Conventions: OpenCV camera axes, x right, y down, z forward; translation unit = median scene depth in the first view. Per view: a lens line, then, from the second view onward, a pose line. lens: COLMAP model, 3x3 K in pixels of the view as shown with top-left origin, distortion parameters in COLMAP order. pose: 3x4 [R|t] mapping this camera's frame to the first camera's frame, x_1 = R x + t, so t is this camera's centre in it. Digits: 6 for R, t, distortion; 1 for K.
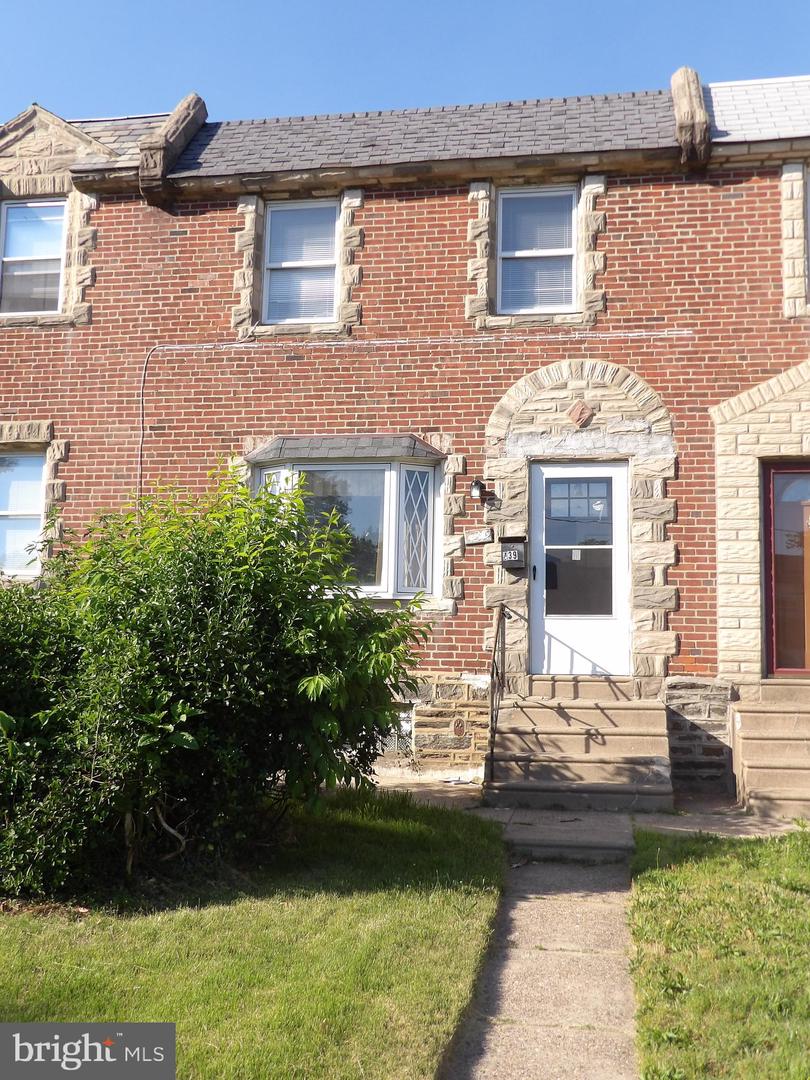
lens RADIAL K [[1052.5, 0, 406.1], [0, 1052.5, 542.3], [0, 0, 1]] dist [-0.006935, 0.000000]
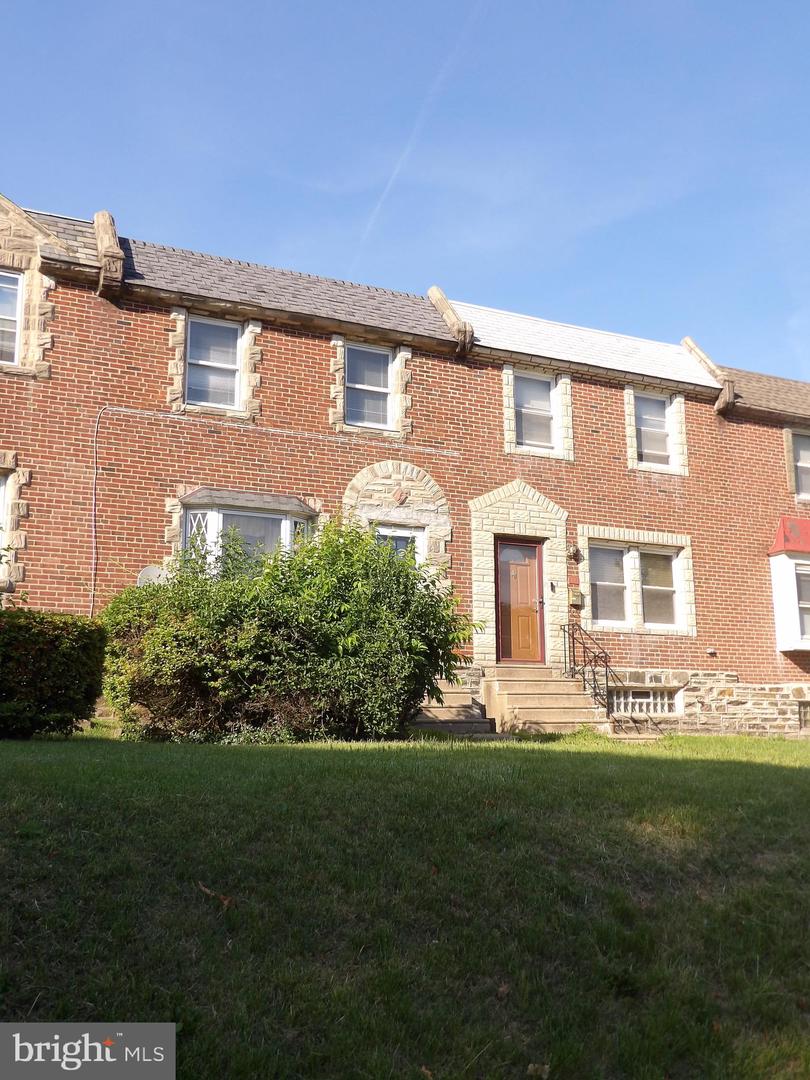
lens RADIAL K [[1052.5, 0, 403.9], [0, 1052.5, 538.3], [0, 0, 1]] dist [-0.006935, 0.000000]
pose [[0.813884, 0.086818, 0.574505, -0.695728], [-0.046533, 0.995337, -0.084490, 0.070727], [-0.579162, 0.042032, 0.814128, -0.271131]]
